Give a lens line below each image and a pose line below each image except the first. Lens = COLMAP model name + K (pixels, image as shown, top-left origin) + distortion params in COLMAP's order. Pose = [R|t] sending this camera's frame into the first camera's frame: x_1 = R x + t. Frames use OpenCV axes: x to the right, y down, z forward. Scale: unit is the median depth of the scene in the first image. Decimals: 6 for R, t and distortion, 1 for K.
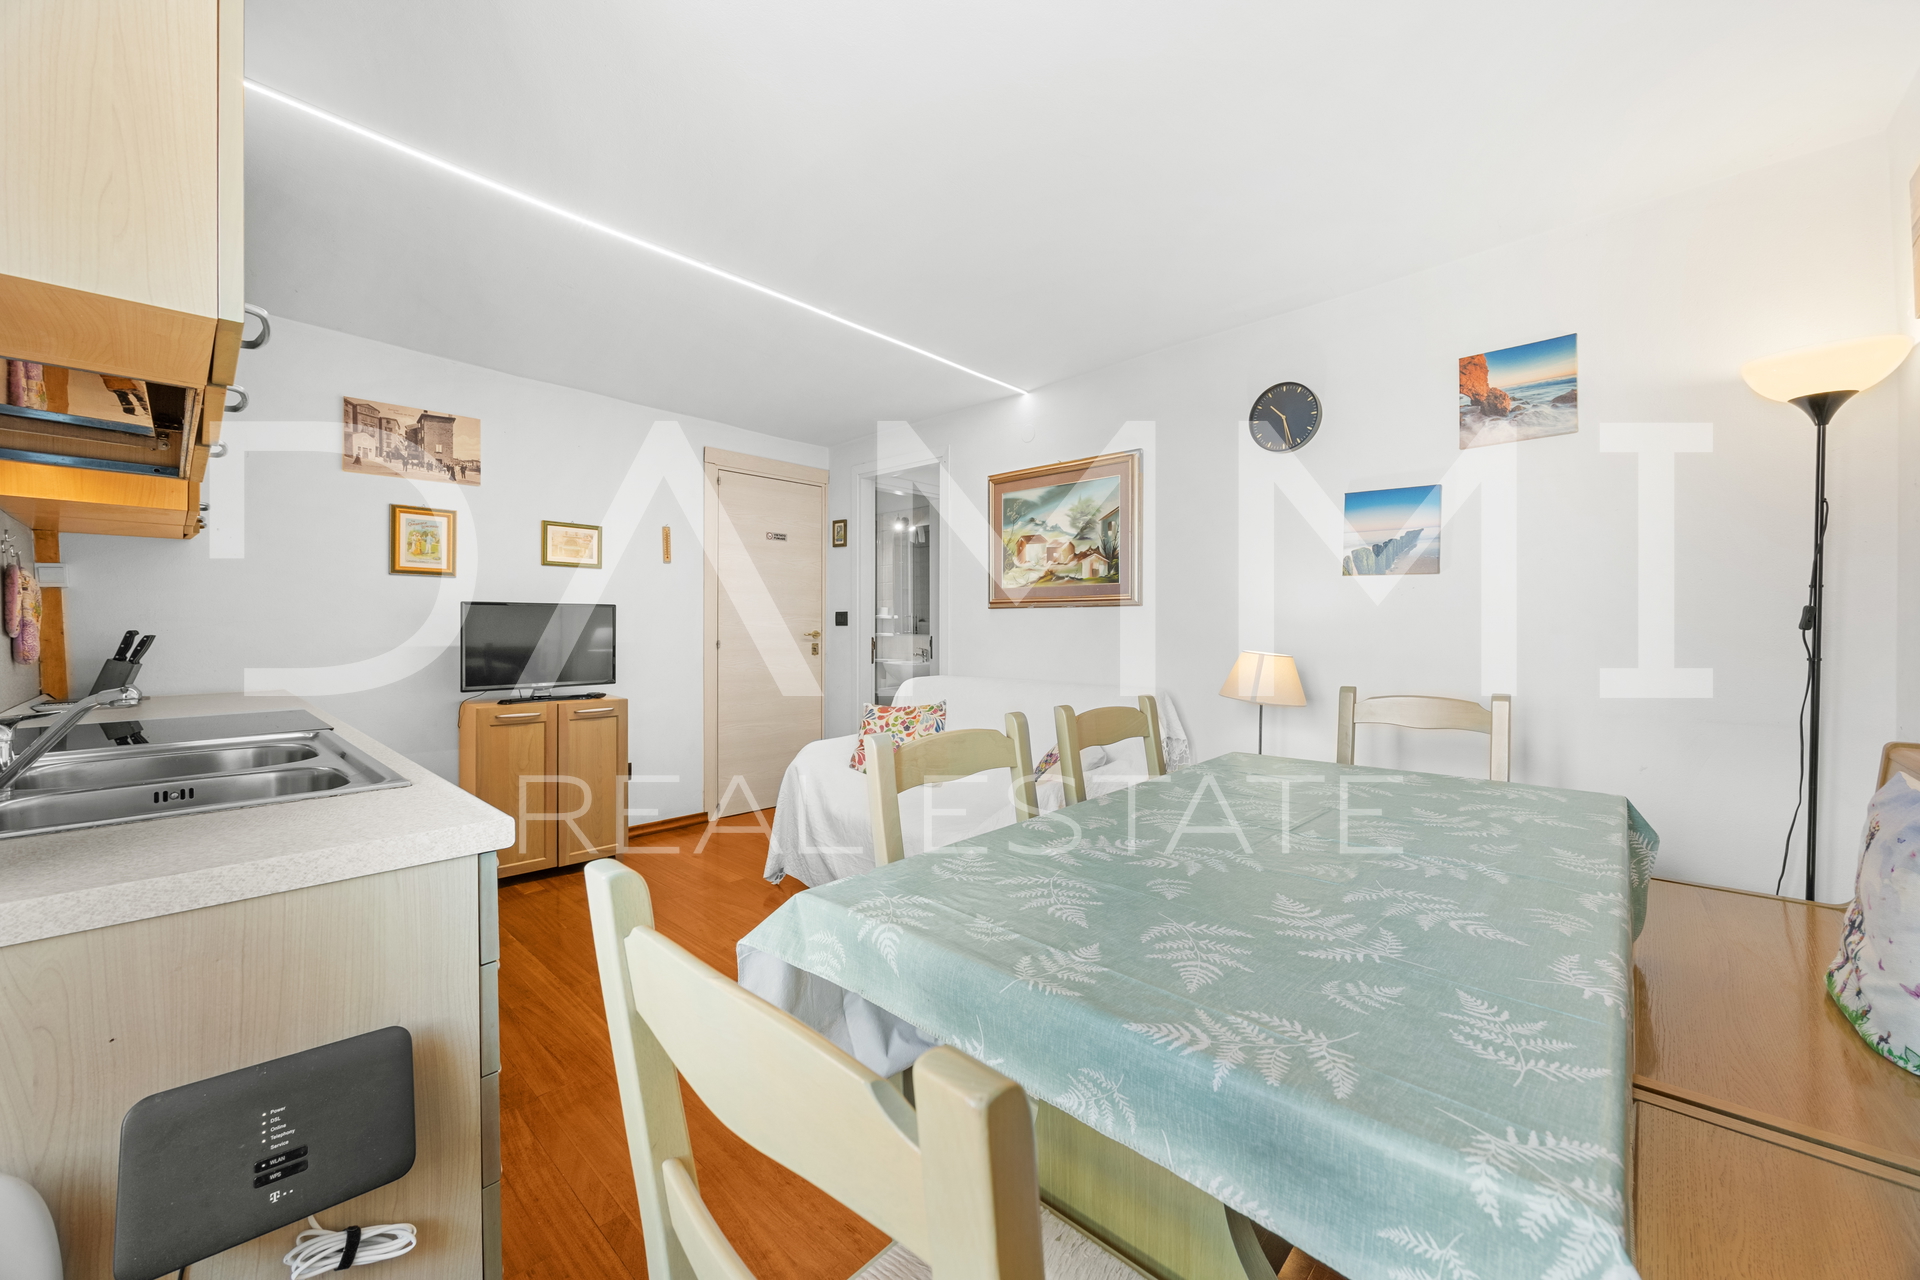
lens RADIAL K [[724.8, 0, 975.6], [0, 724.8, 627.8], [0, 0, 1]] dist [-0.007910, -0.000053]
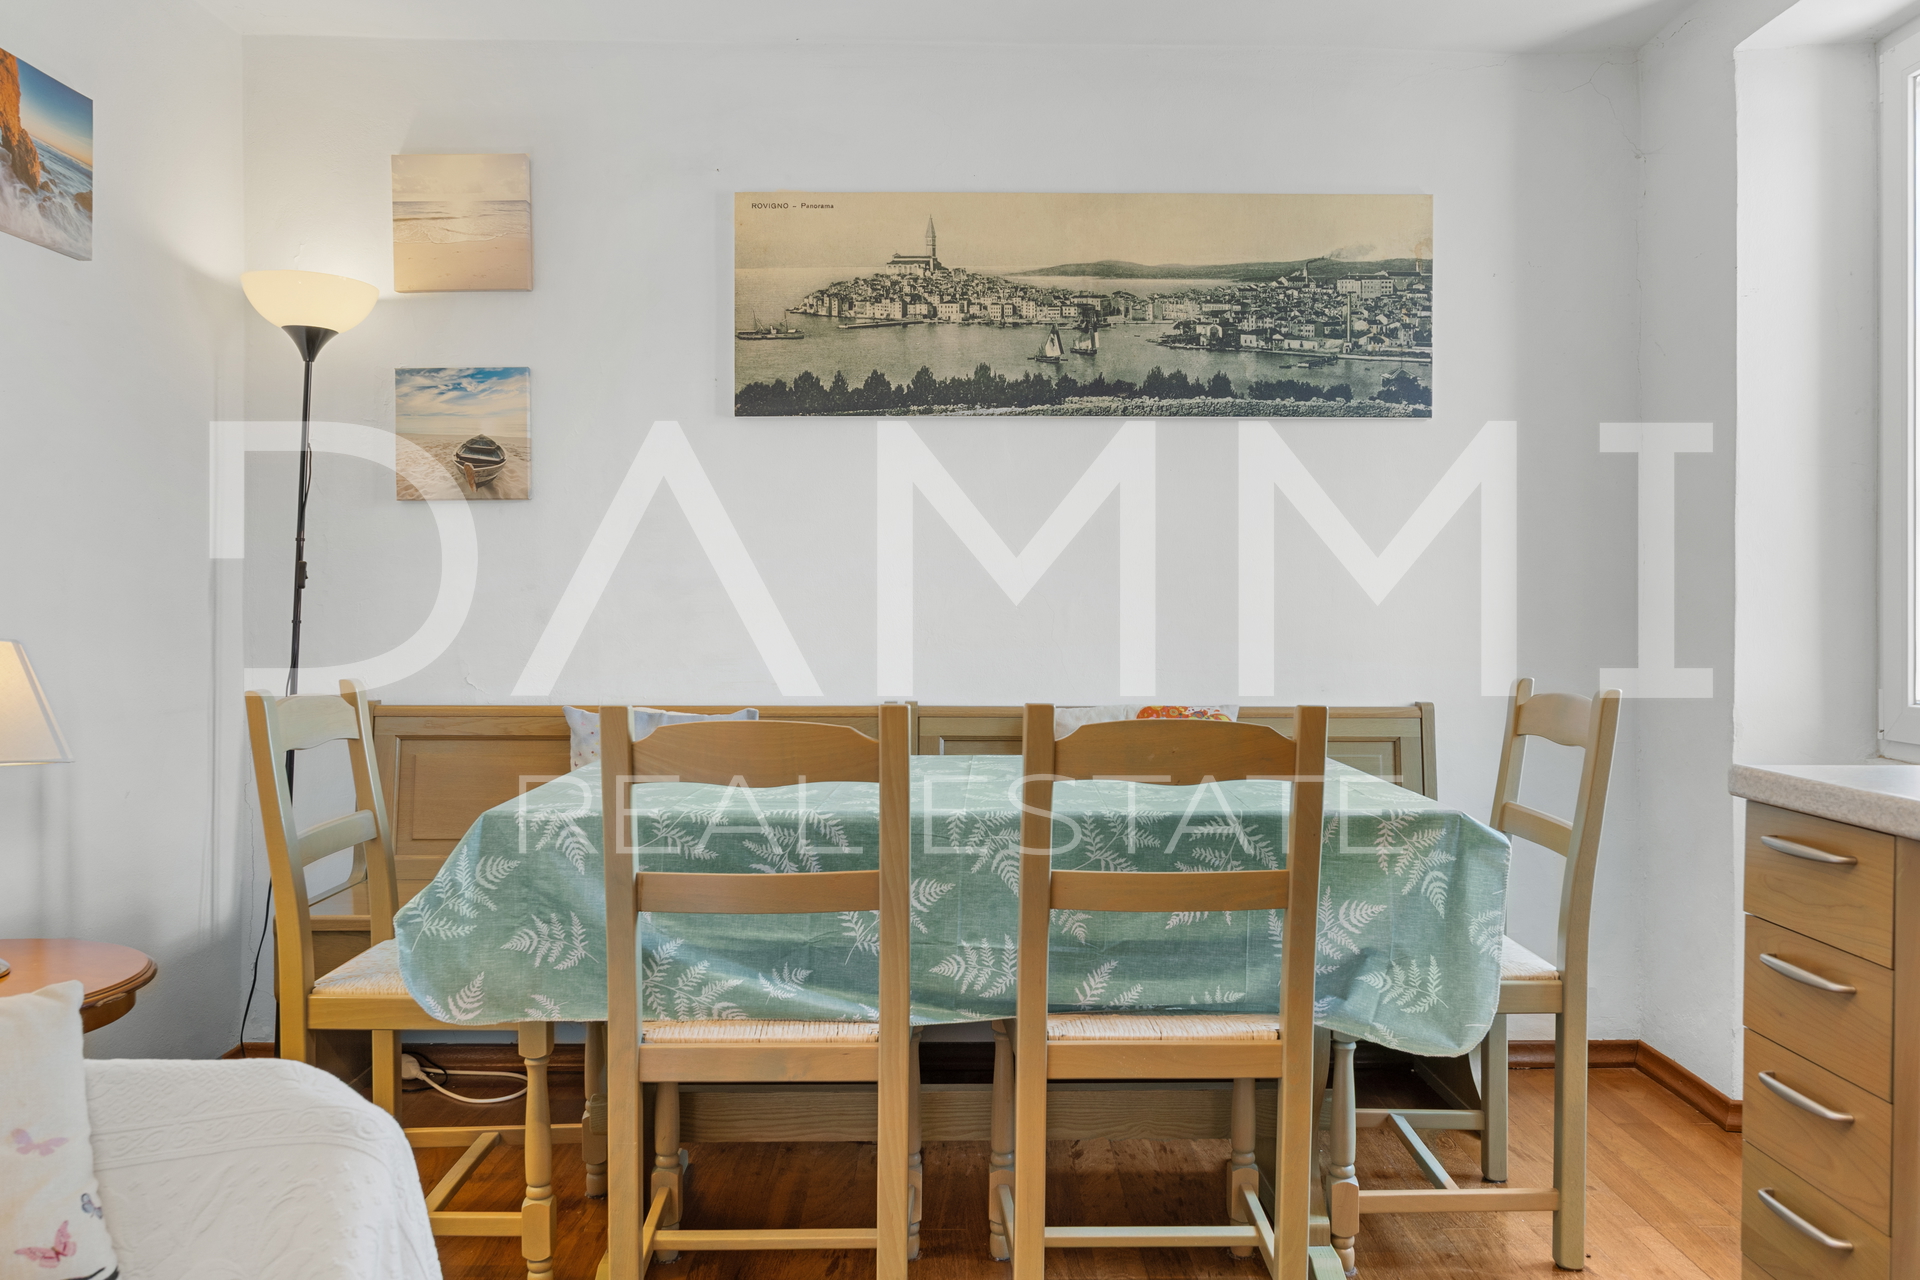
lens RADIAL K [[1482.9, 0, 974.0], [0, 1482.9, 609.0], [0, 0, 1]] dist [-0.007916, -0.007381]
pose [[-0.677624, 0.000889, 0.735408, -0.418260], [0.000501, 1.000000, -0.000748, 0.016501], [-0.735408, -0.000138, -0.677624, 0.923233]]
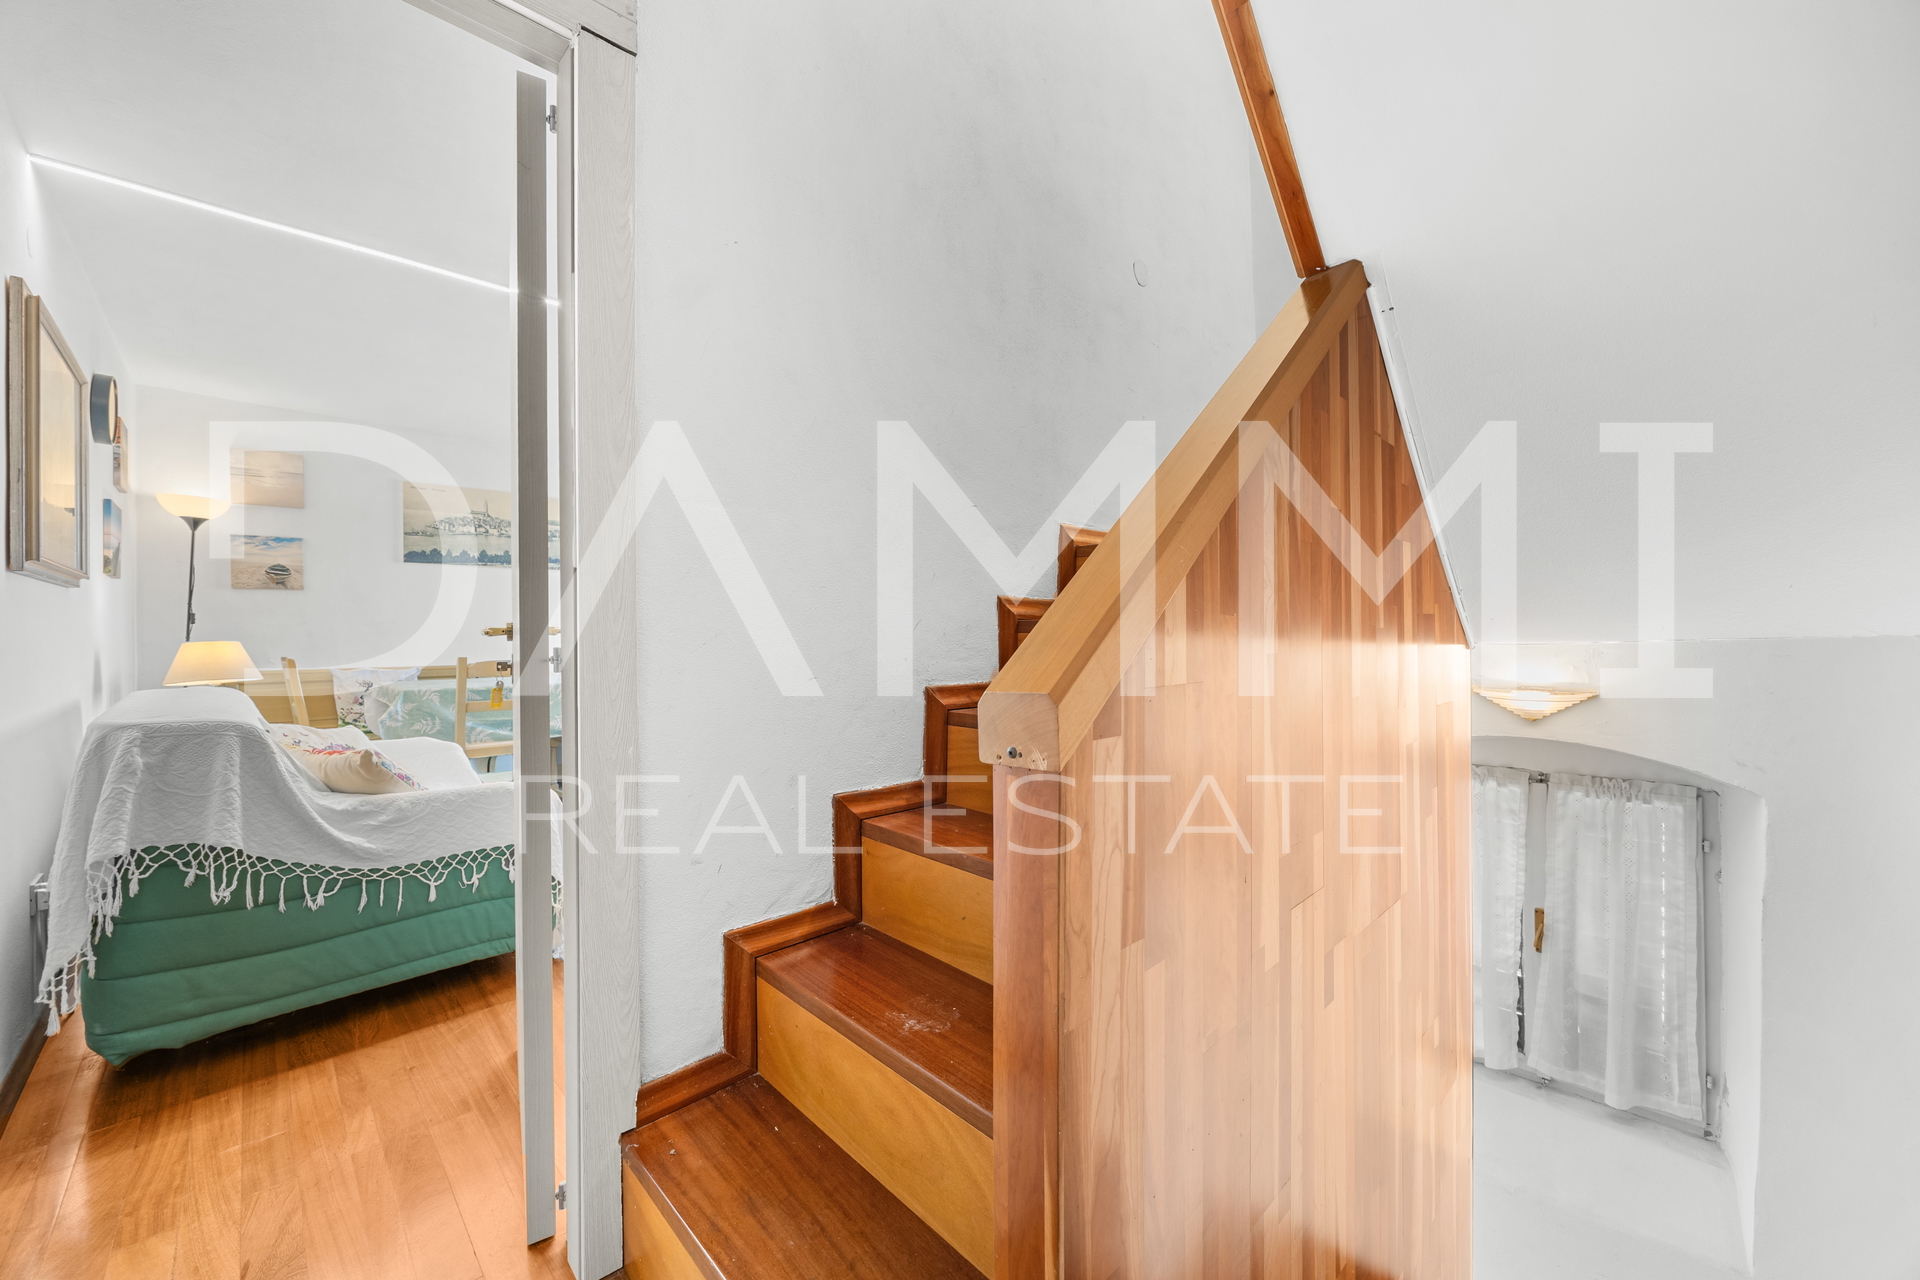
lens RADIAL K [[724.8, 0, 975.6], [0, 724.8, 627.8], [0, 0, 1]] dist [-0.007910, -0.000053]
pose [[-0.999074, 0.001947, 0.042979, -0.732024], [0.001899, 0.999998, -0.001151, 0.011488], [-0.042981, -0.001068, -0.999075, 1.743141]]
